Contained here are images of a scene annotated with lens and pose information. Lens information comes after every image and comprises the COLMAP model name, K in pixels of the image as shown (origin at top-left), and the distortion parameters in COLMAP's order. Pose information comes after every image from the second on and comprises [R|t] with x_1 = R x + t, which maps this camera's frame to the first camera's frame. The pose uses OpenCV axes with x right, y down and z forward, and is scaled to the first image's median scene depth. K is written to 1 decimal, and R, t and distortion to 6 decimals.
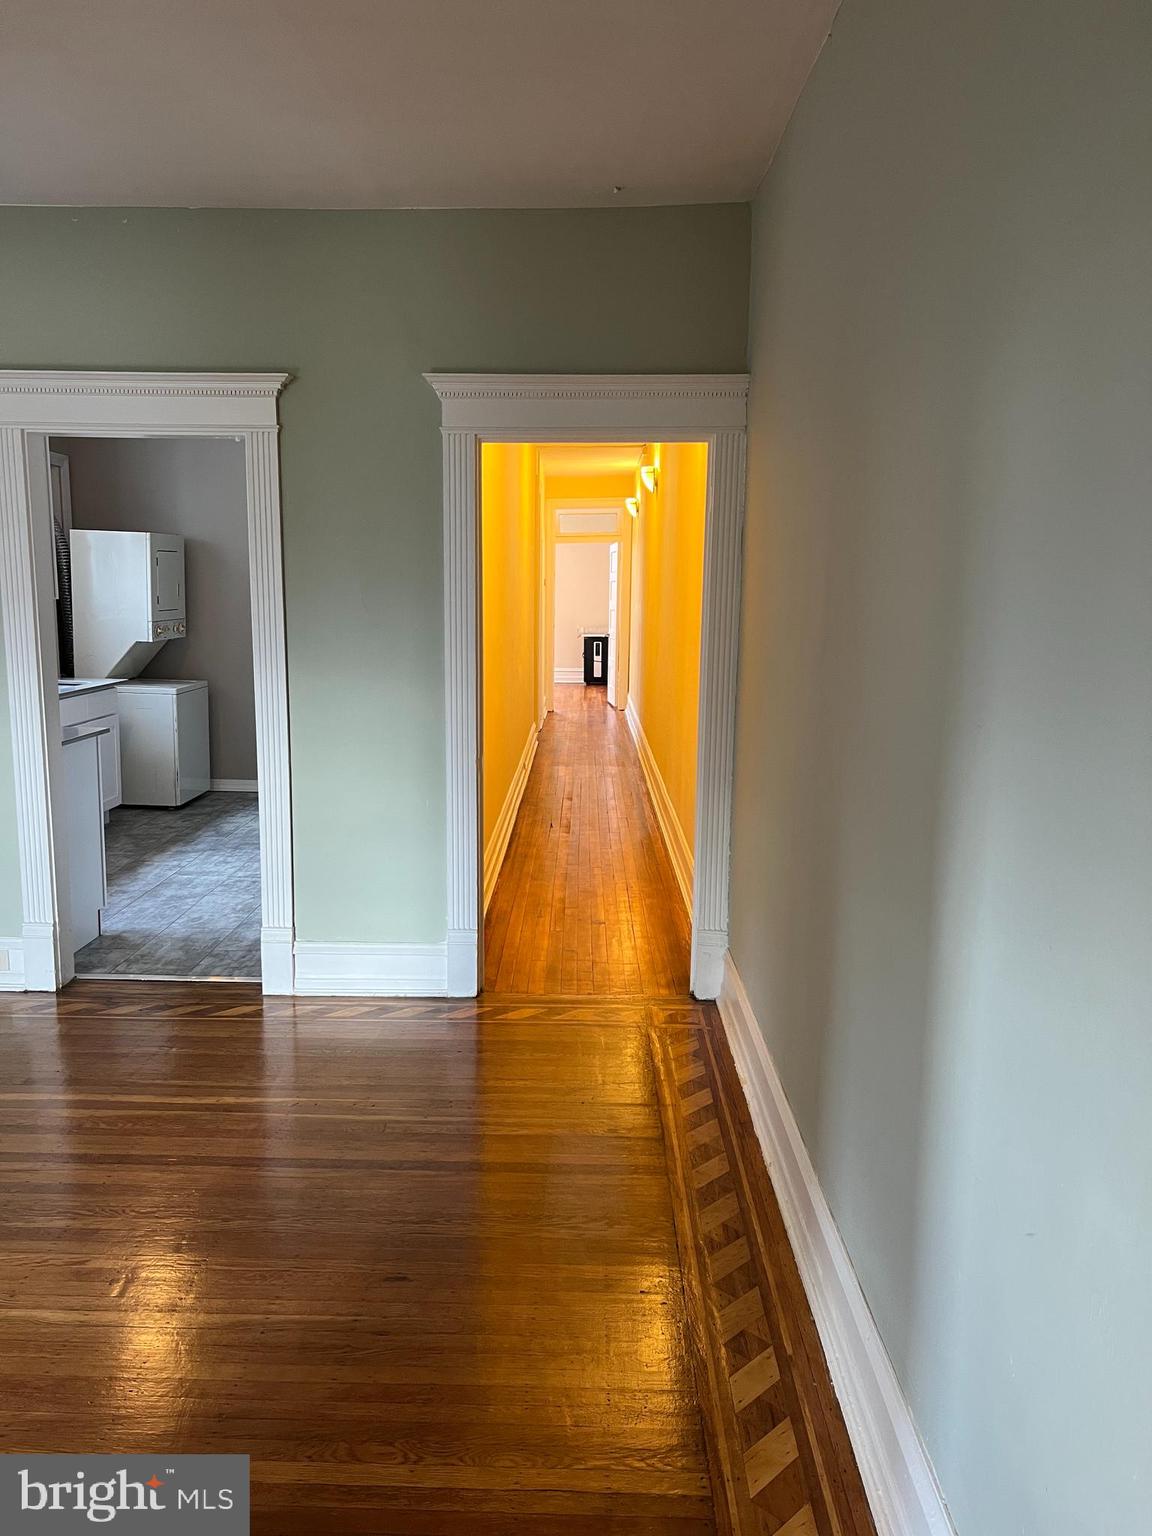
lens RADIAL K [[1159.1, 0, 576.0], [0, 1159.1, 768.0], [0, 0, 1]] dist [0.064827, -0.097036]
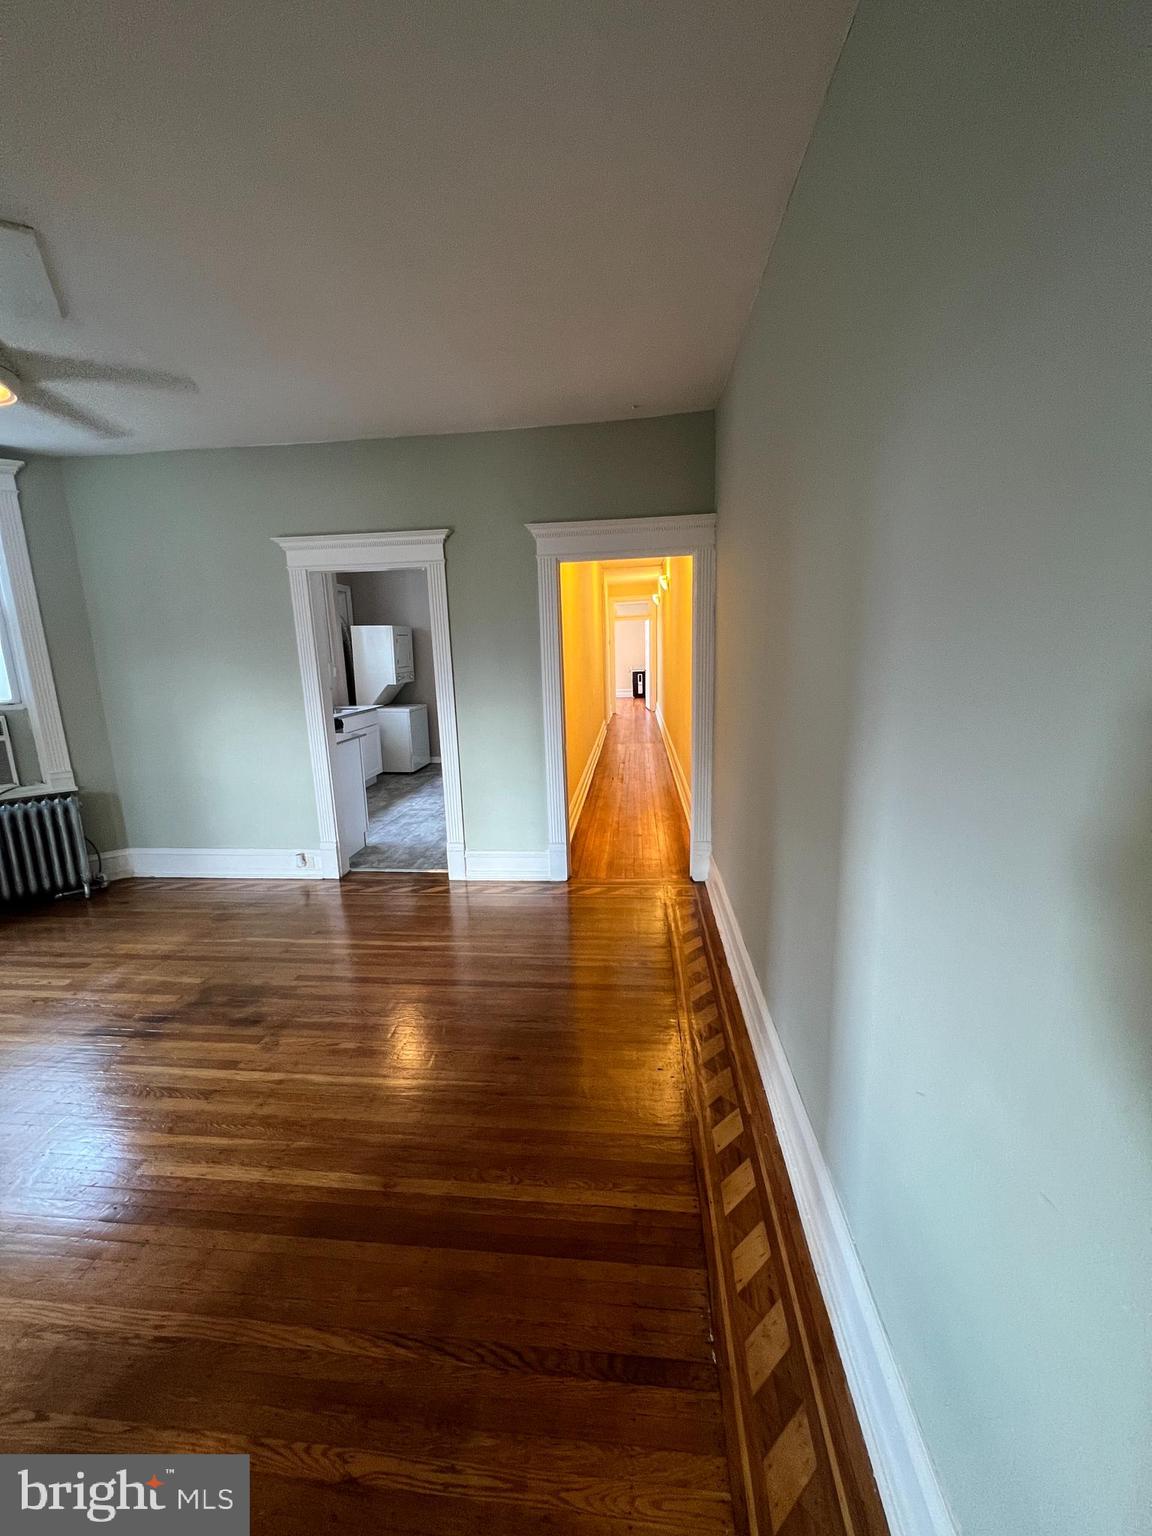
lens RADIAL K [[615.5, 0, 579.7], [0, 615.5, 762.5], [0, 0, 1]] dist [-0.000275, 0.000101]
pose [[0.995864, -0.025376, -0.087242, 0.017904], [0.028166, 0.999126, 0.030892, -0.009813], [0.086382, -0.033222, 0.995708, 0.075606]]
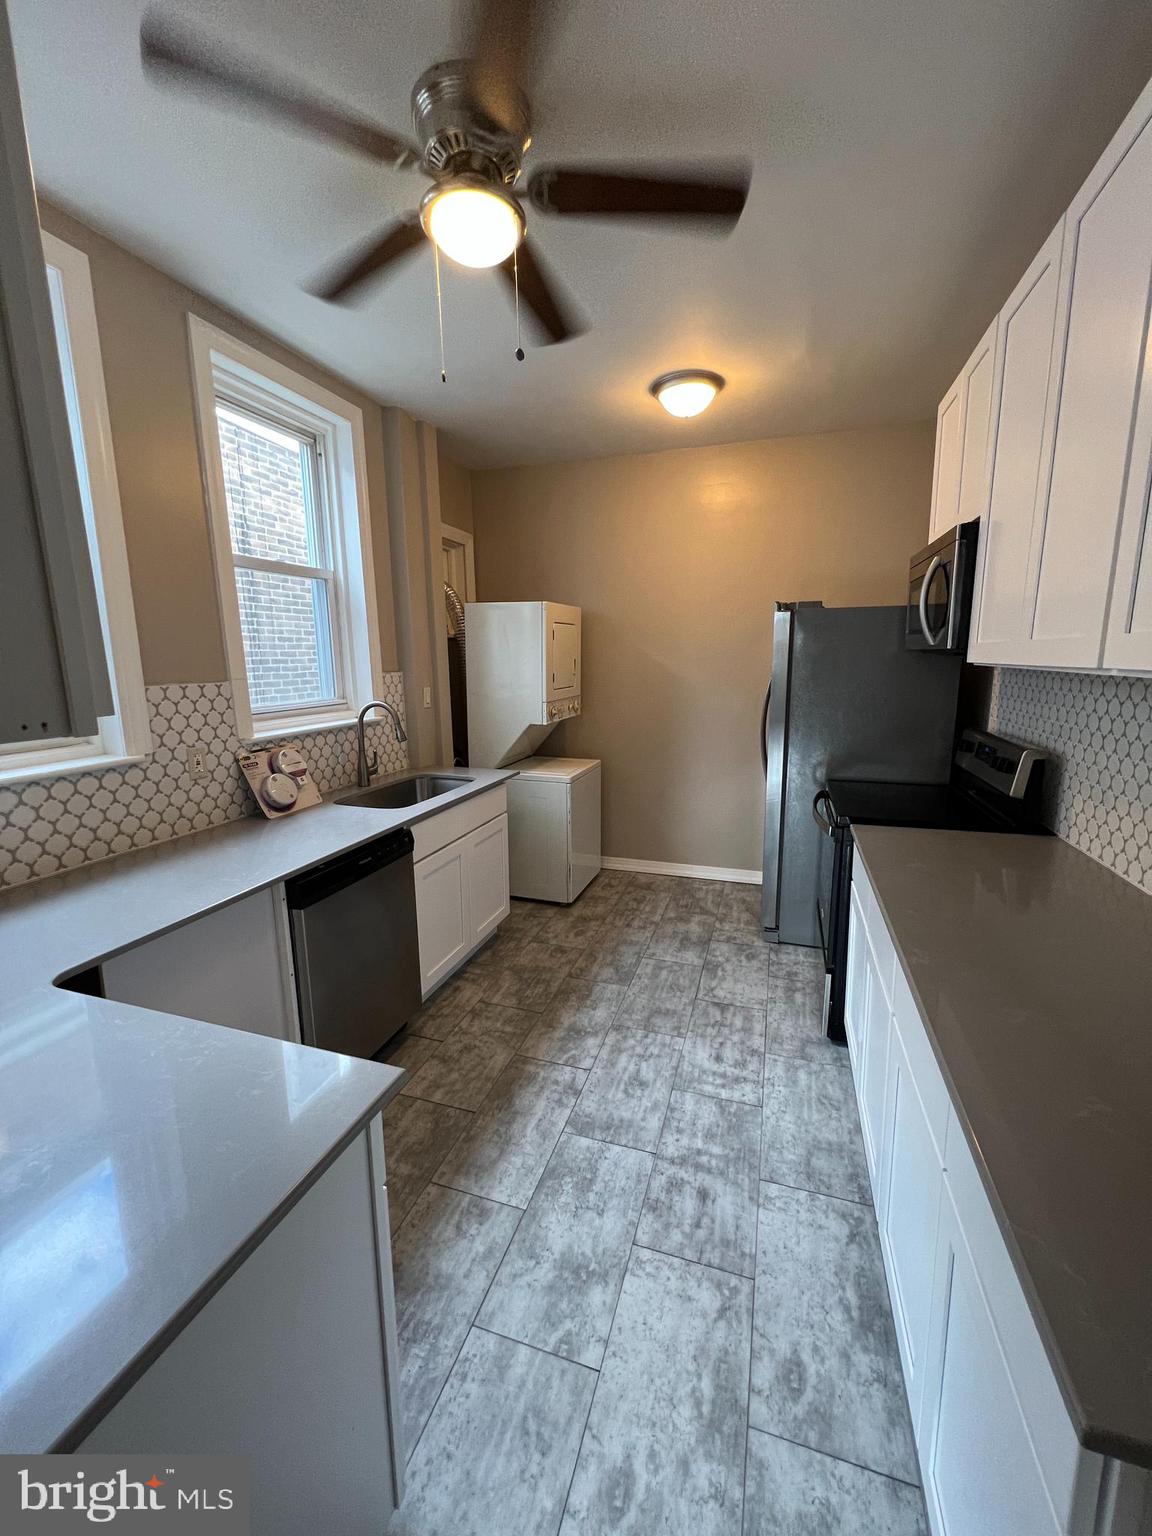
lens RADIAL K [[612.4, 0, 580.1], [0, 612.4, 763.9], [0, 0, 1]] dist [0.000368, 0.000147]
pose [[0.953969, 0.025958, -0.298779, -0.327757], [-0.022428, 0.999632, 0.015238, -0.144186], [0.299064, -0.007836, 0.954201, 0.925952]]
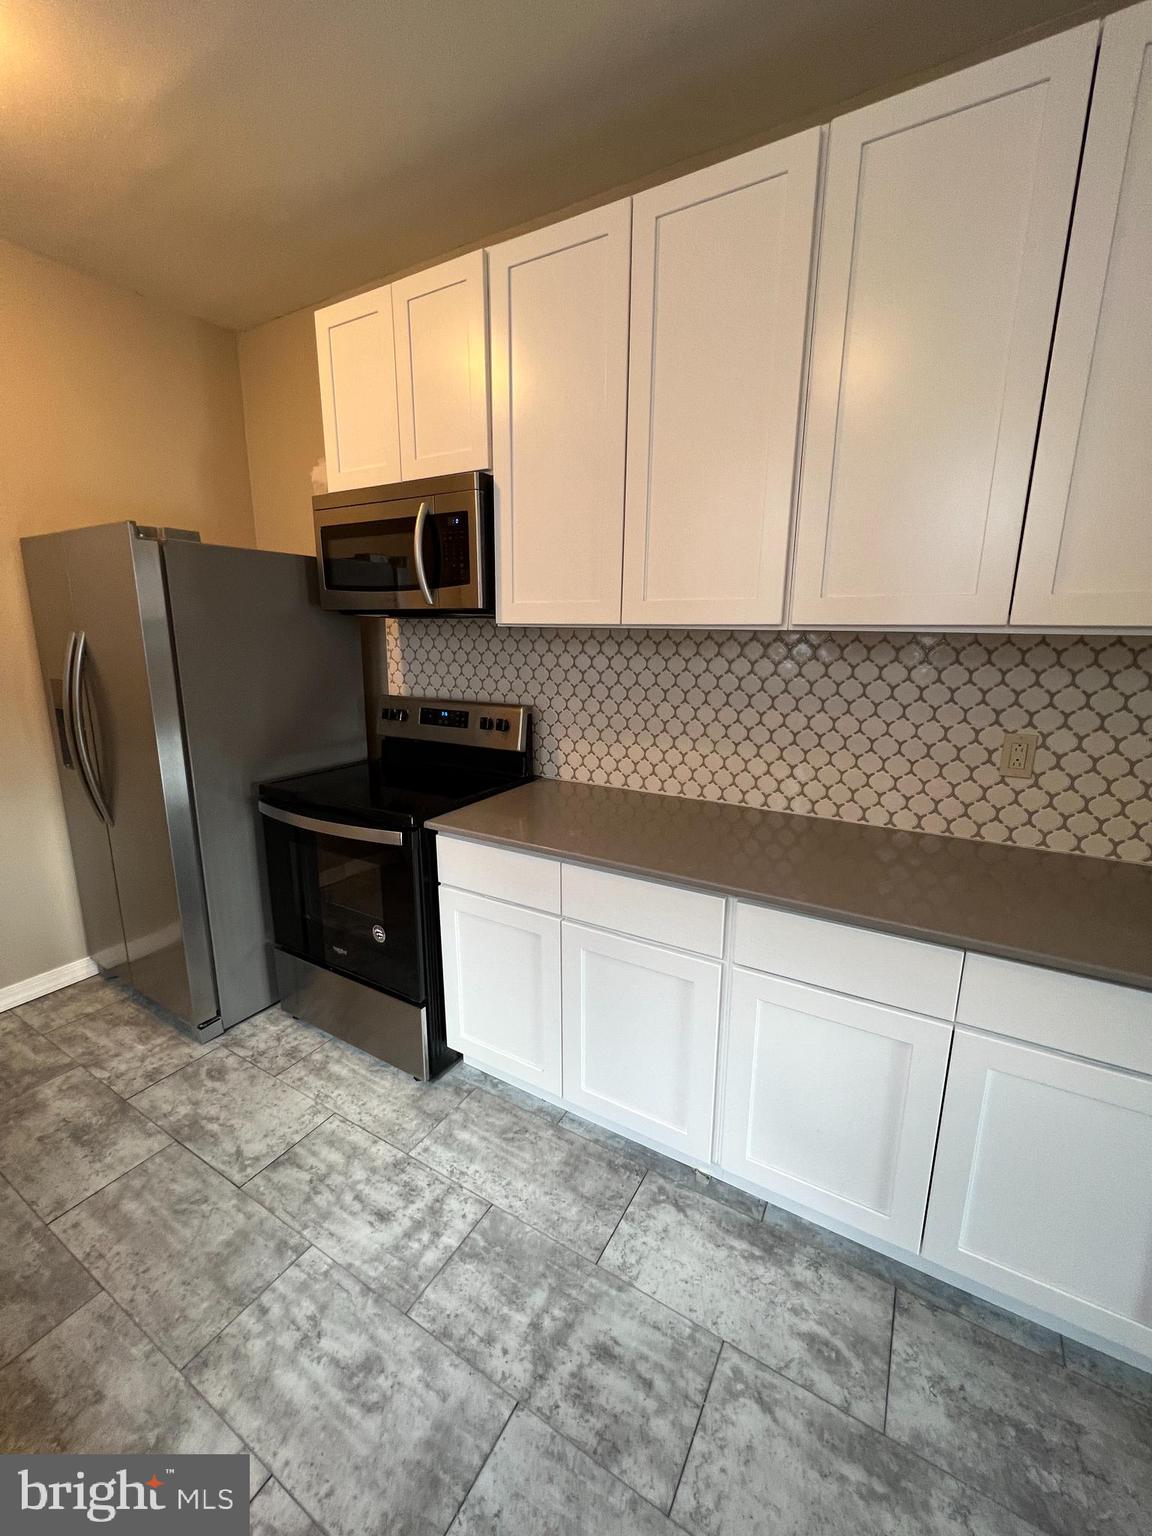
lens RADIAL K [[615.5, 0, 579.7], [0, 615.5, 762.5], [0, 0, 1]] dist [-0.000275, 0.000101]
pose [[0.494057, -0.191074, 0.848174, -0.551220], [0.137156, 0.980465, 0.140983, -0.172534], [-0.858543, 0.046679, 0.510613, 1.166944]]
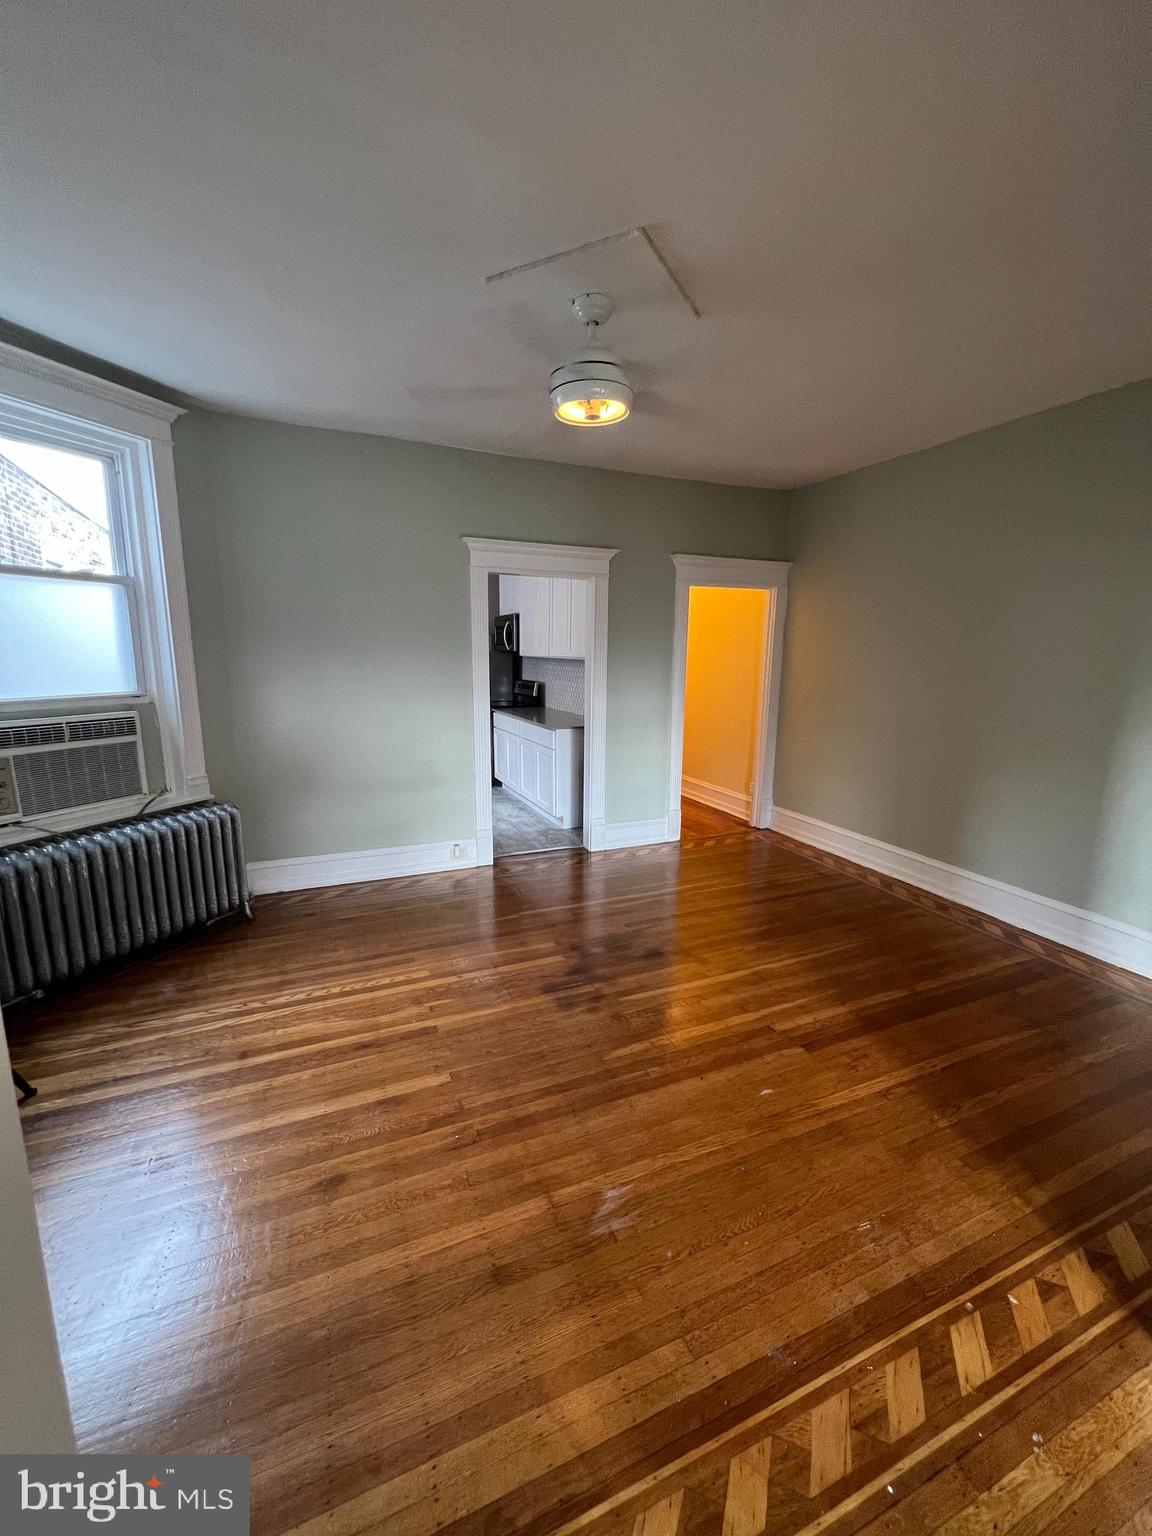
lens RADIAL K [[612.4, 0, 580.1], [0, 612.4, 763.9], [0, 0, 1]] dist [0.000368, 0.000147]
pose [[0.911150, -0.077531, 0.404716, -0.680345], [0.065845, 0.996914, 0.042740, -0.007284], [-0.406781, -0.012294, 0.913443, 0.022151]]
